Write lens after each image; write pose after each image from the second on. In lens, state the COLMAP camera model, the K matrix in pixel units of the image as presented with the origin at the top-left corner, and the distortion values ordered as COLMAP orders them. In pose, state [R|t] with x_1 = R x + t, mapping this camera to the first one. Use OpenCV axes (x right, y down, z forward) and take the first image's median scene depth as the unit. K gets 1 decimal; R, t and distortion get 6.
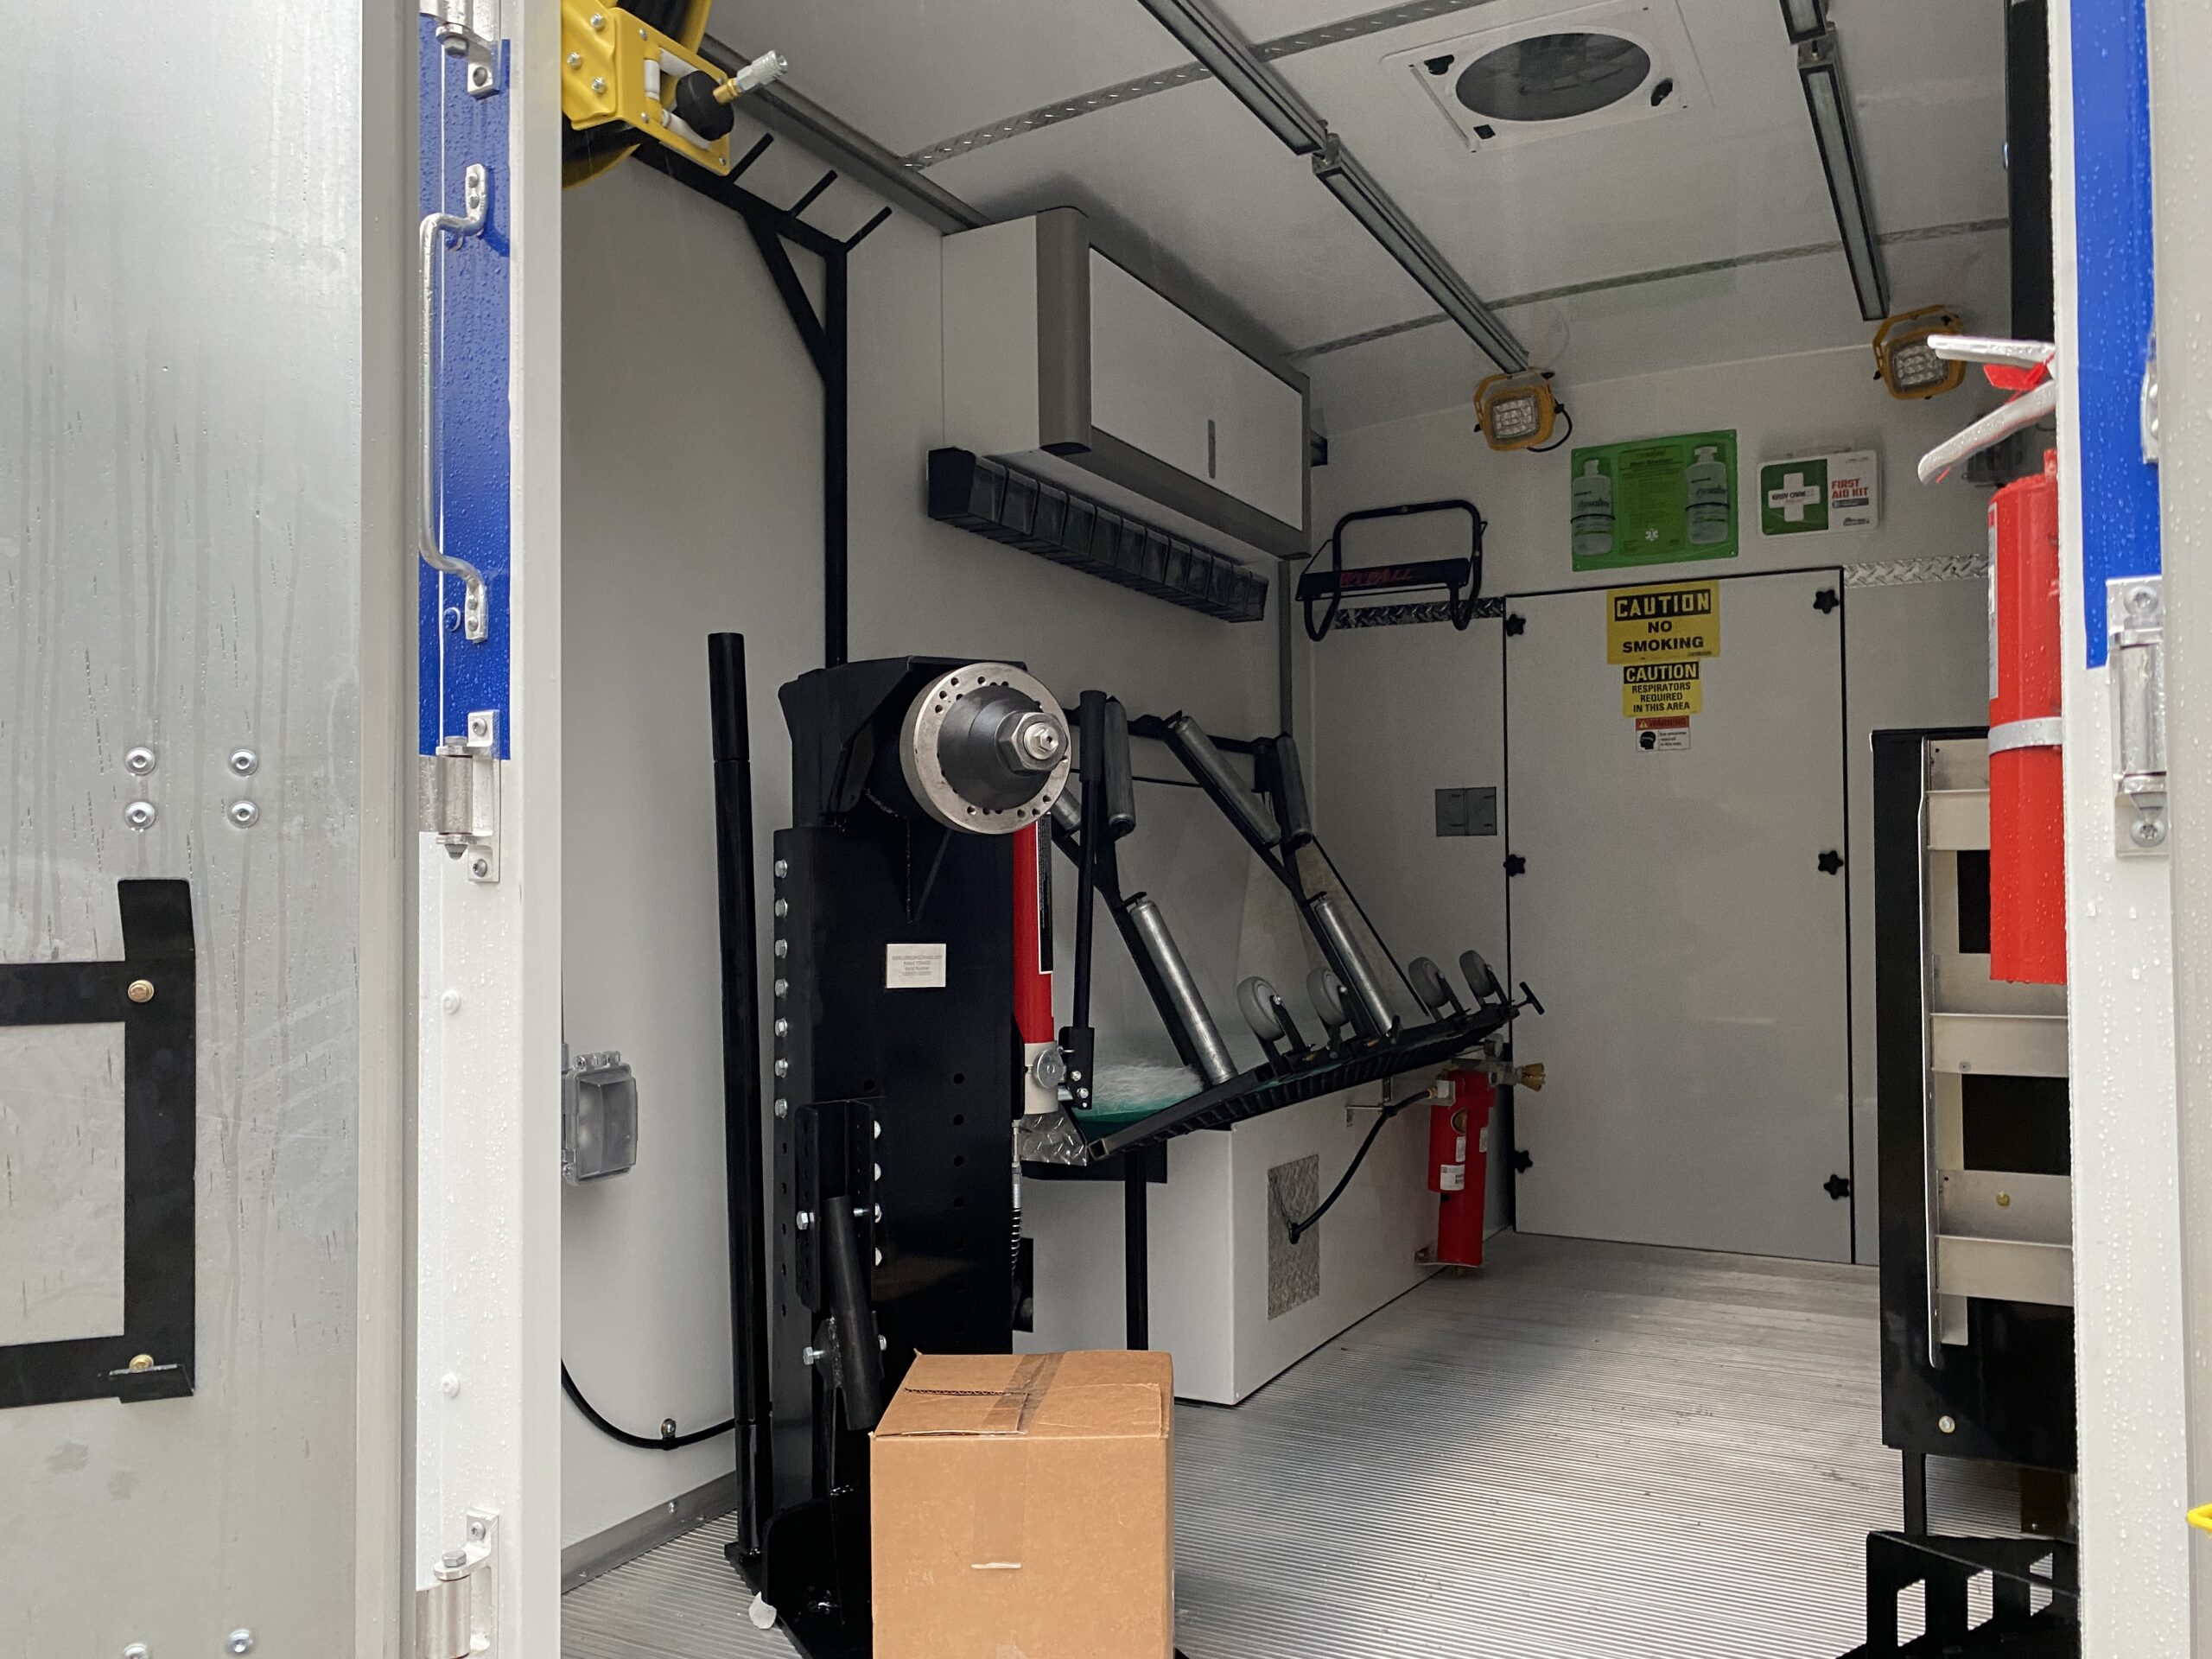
lens RADIAL K [[1686.2, 0, 1114.7], [0, 1686.2, 830.9], [0, 0, 1]] dist [0.052577, -0.083974]
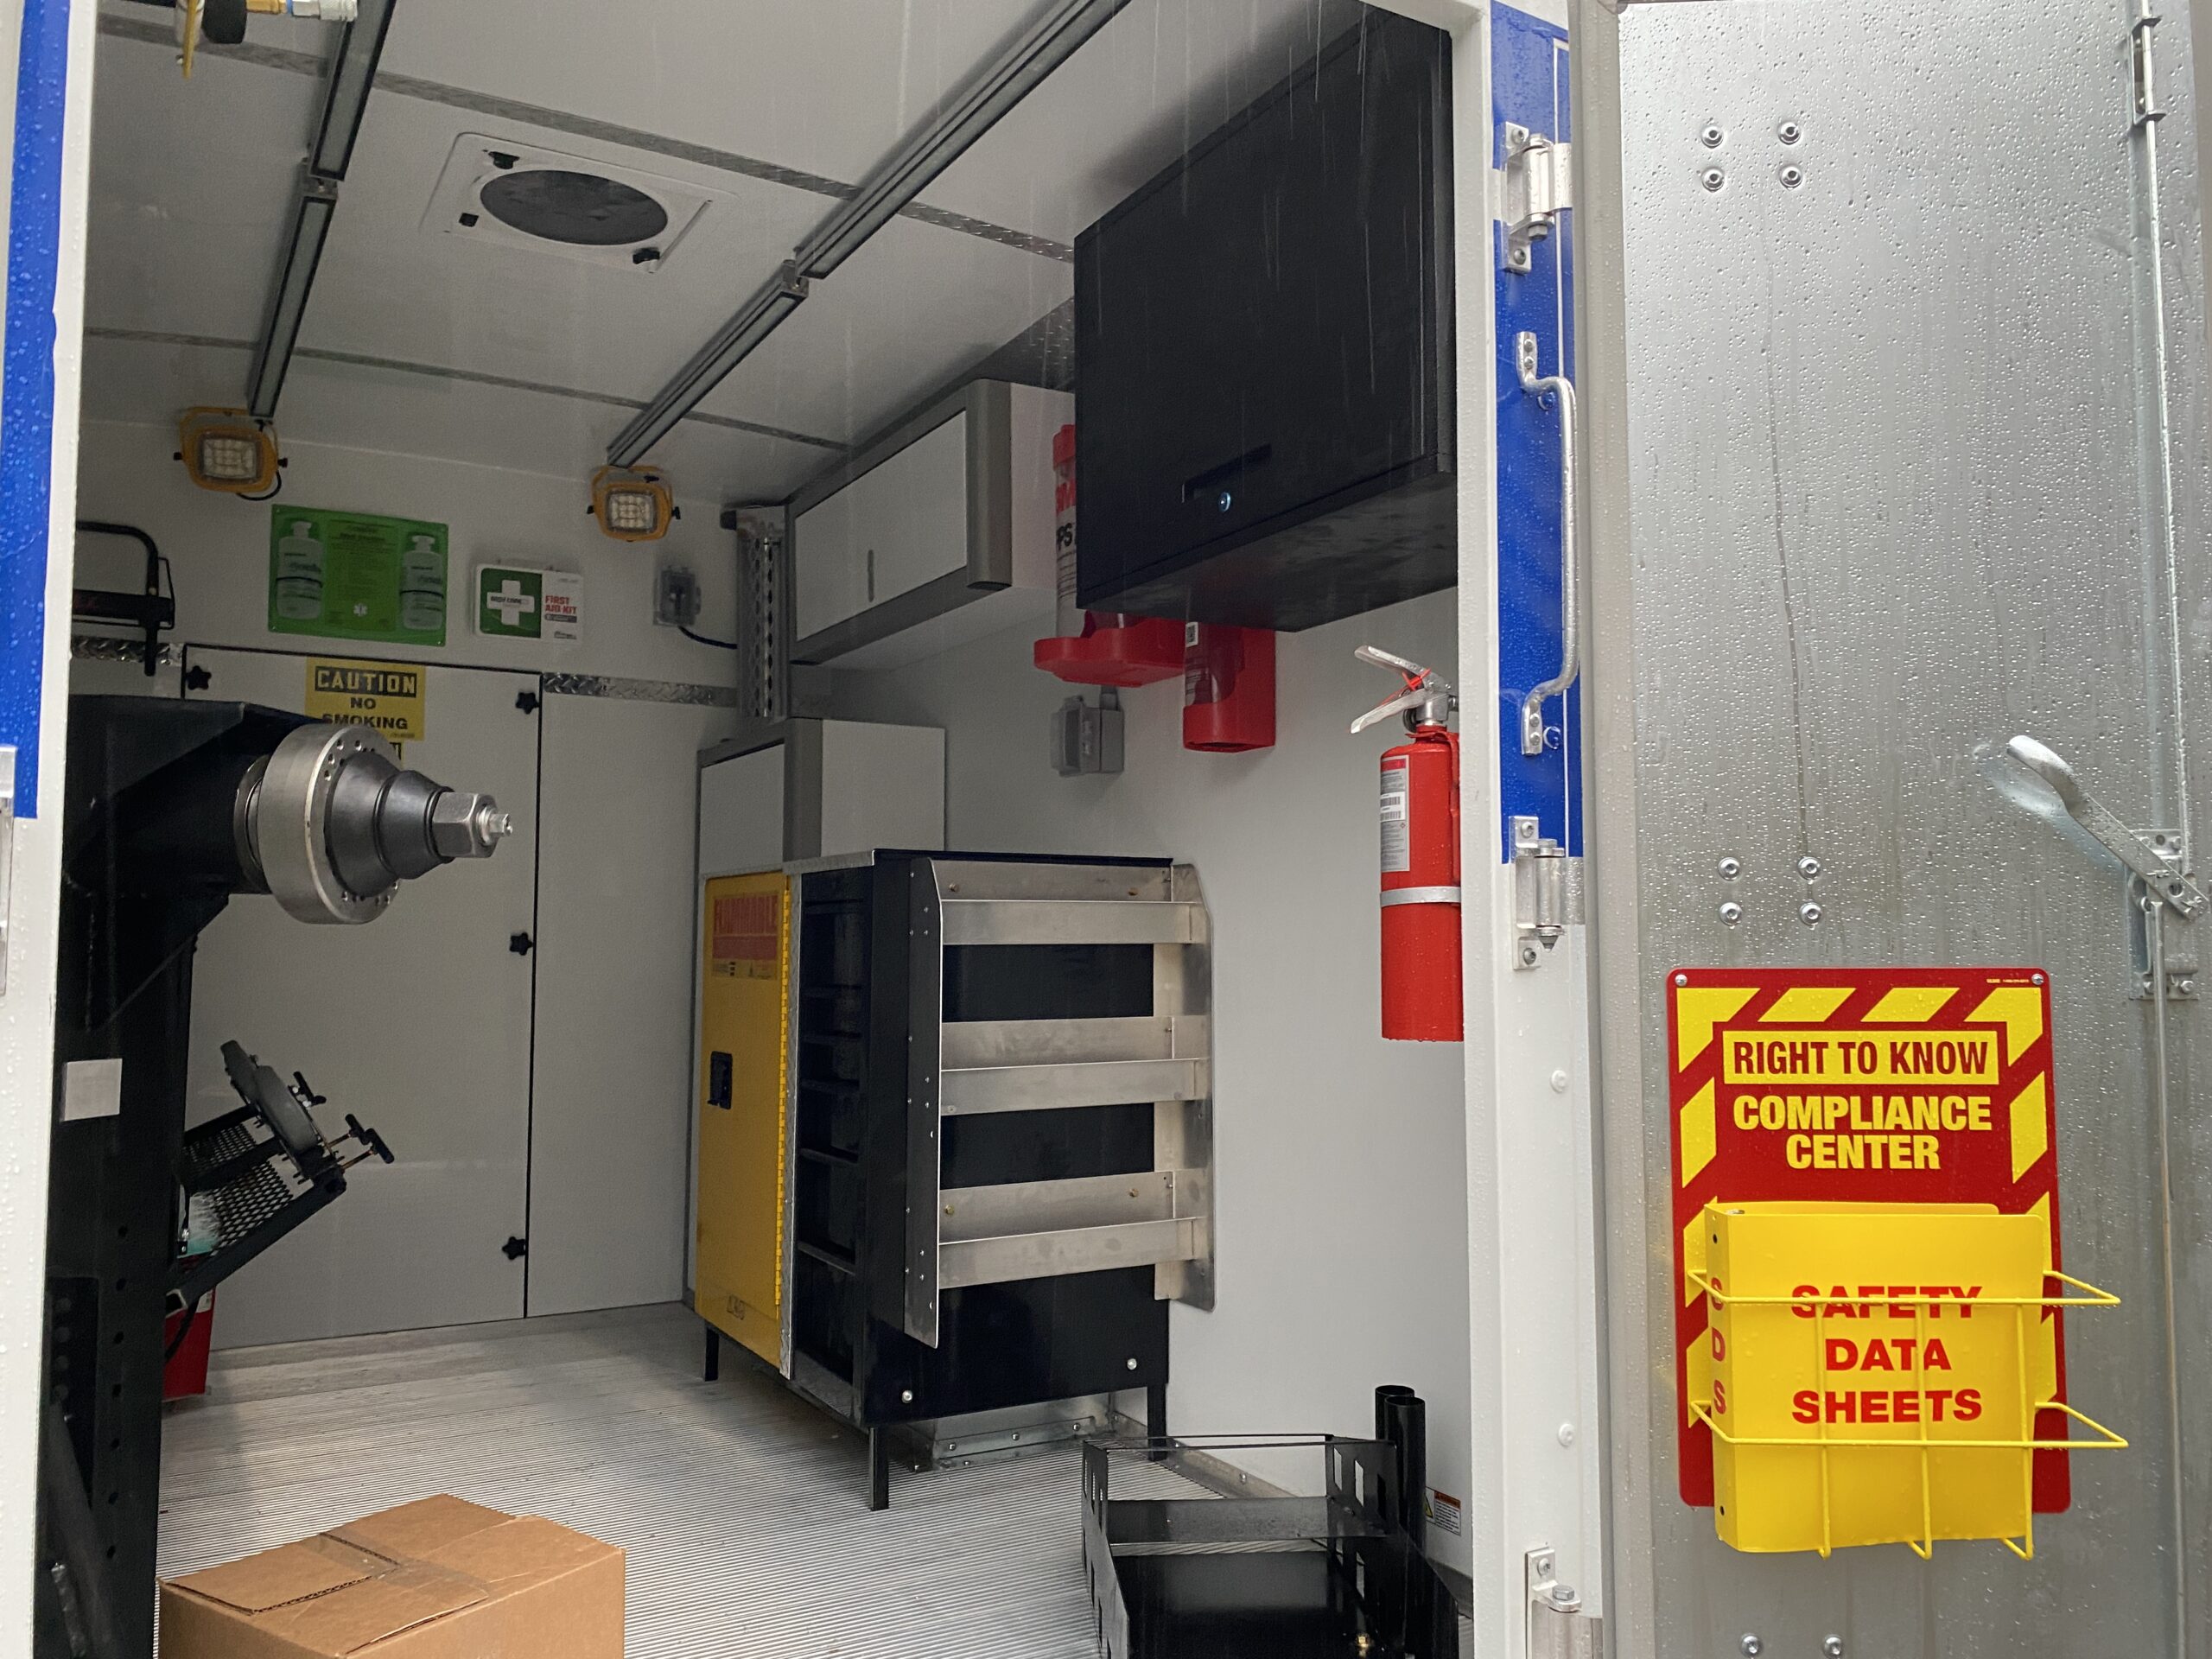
lens RADIAL K [[1714.2, 0, 1074.5], [0, 1714.2, 827.3], [0, 0, 1]] dist [0.081618, -0.085546]
pose [[0.559727, 0.063577, 0.826235, -0.279704], [-0.032883, 0.997971, -0.054516, -0.006583], [-0.828024, 0.003345, 0.560682, 0.088539]]
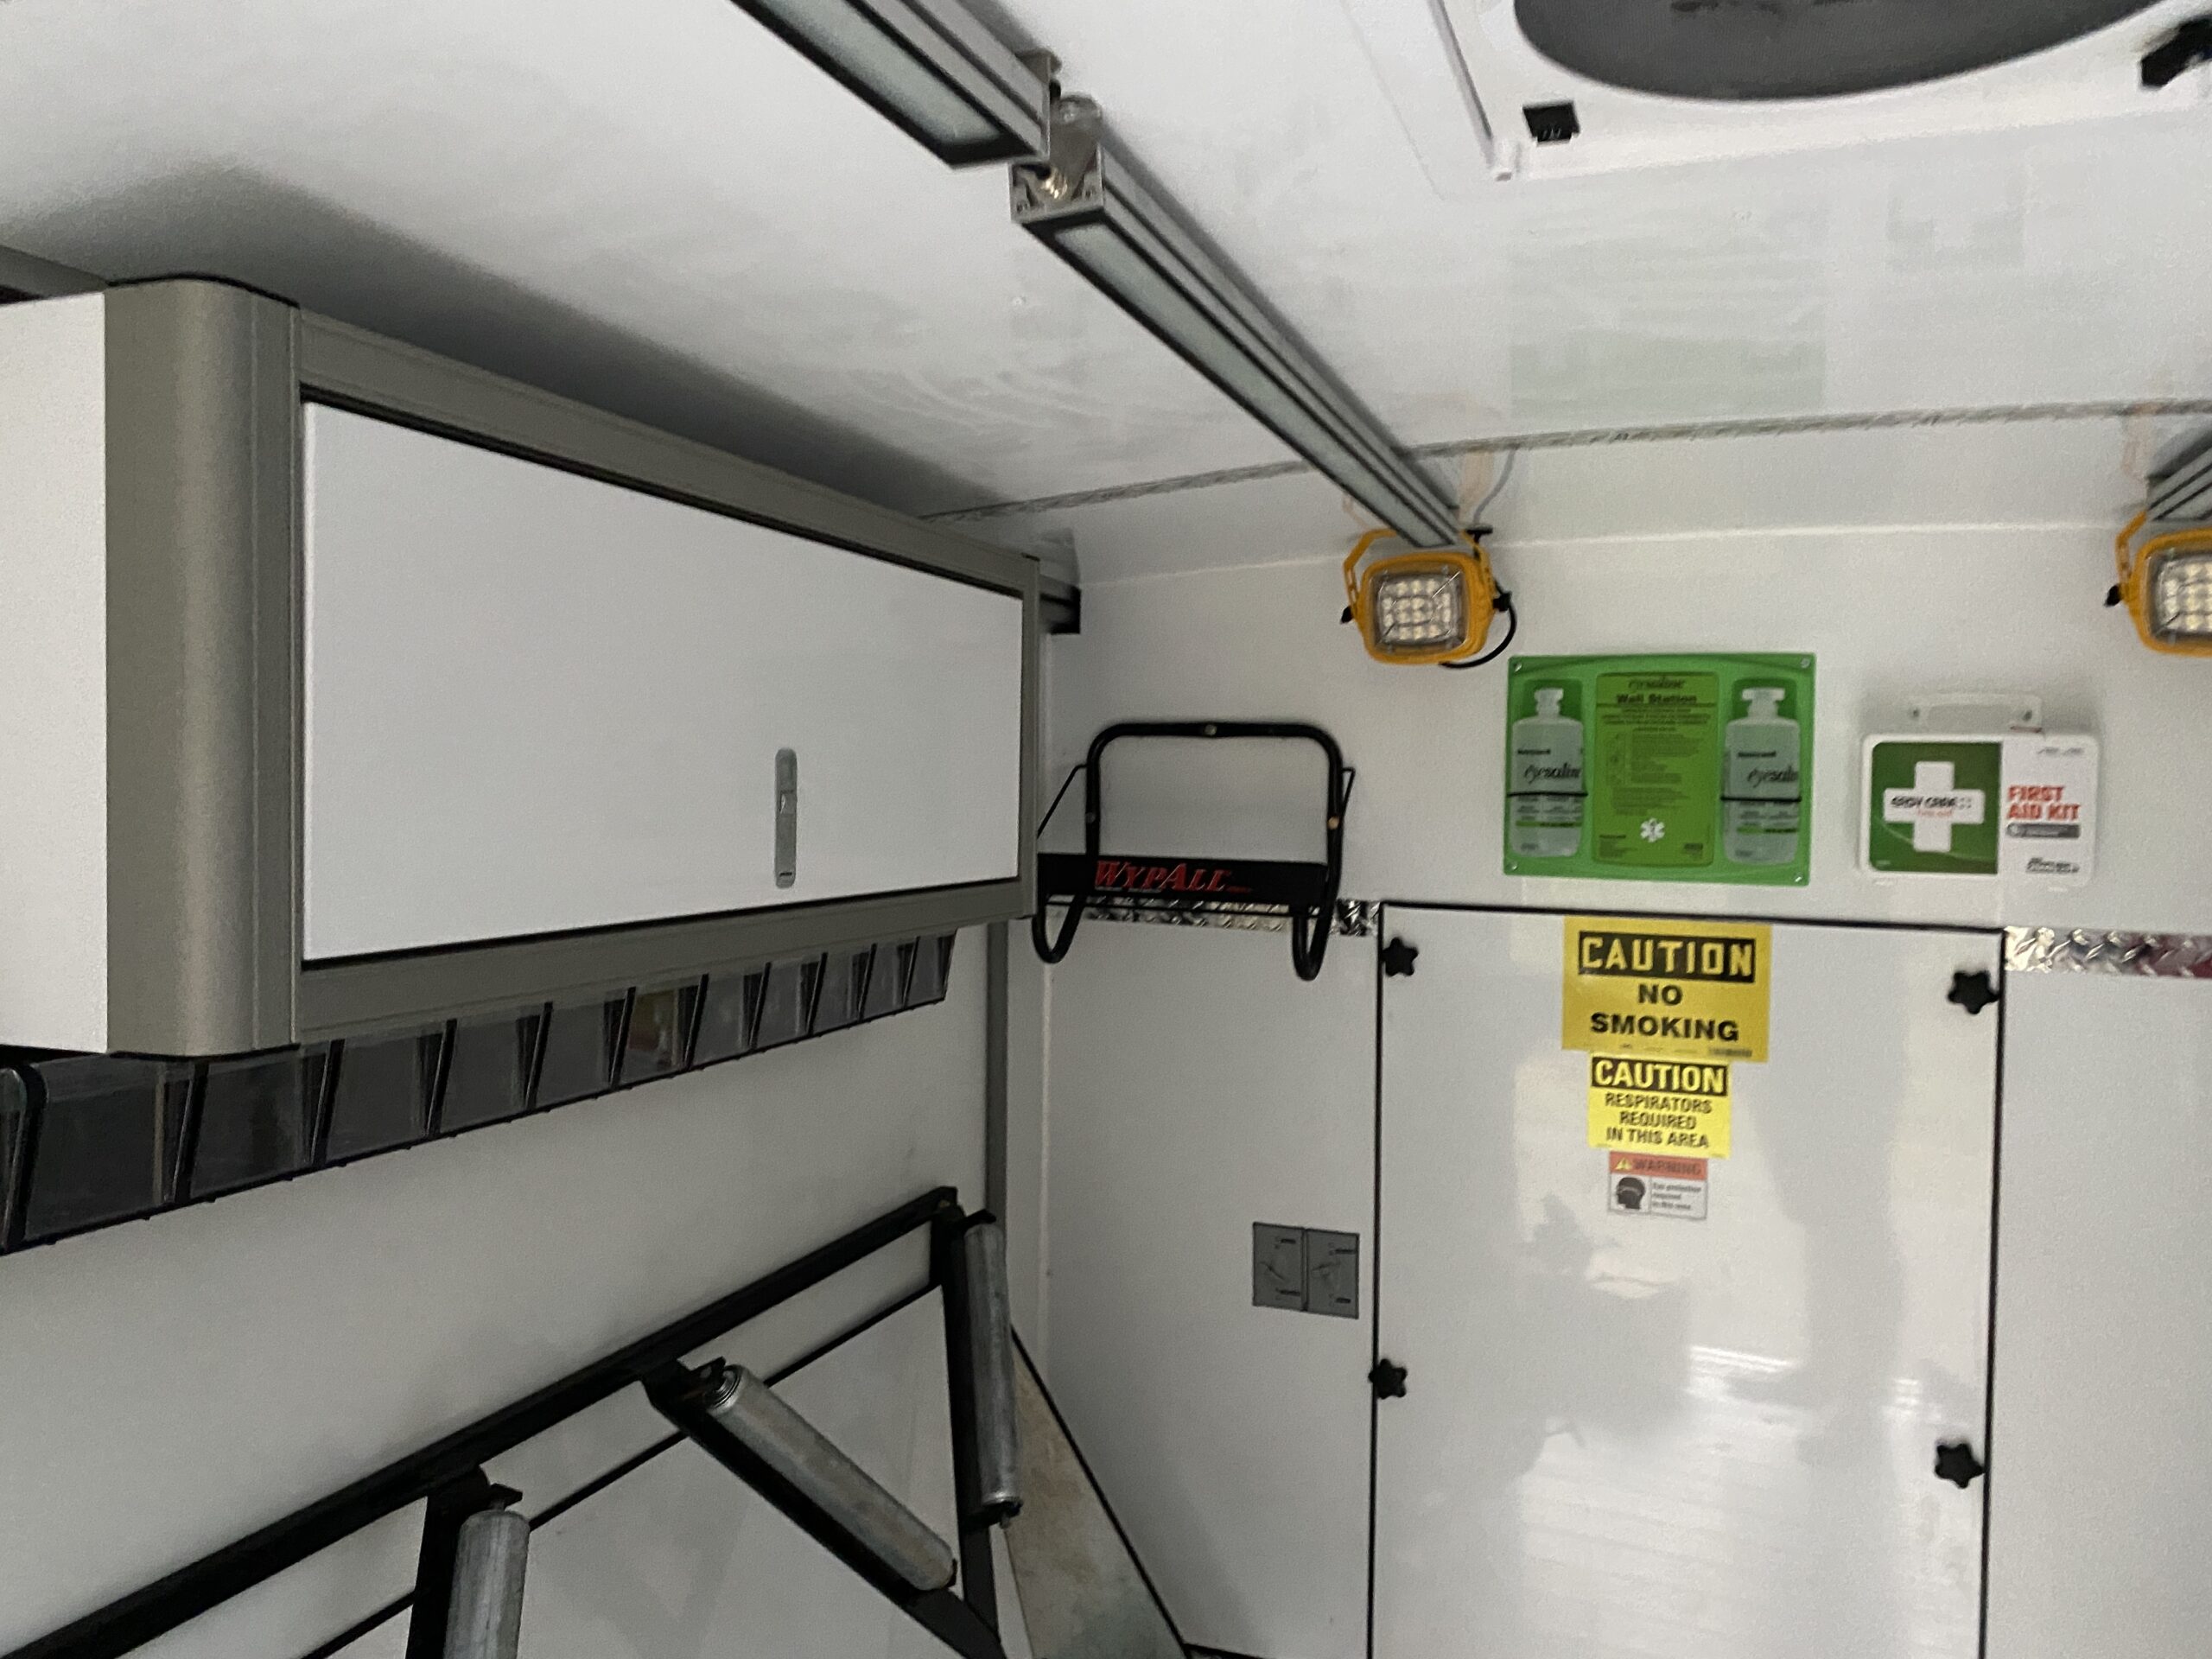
lens RADIAL K [[1705.6, 0, 1078.6], [0, 1705.6, 848.5], [0, 0, 1]] dist [0.049899, -0.087970]
pose [[0.992808, 0.011727, 0.119138, 0.064249], [-0.019587, 0.997692, 0.065017, -0.202625], [-0.118101, -0.066883, 0.990747, 0.469202]]
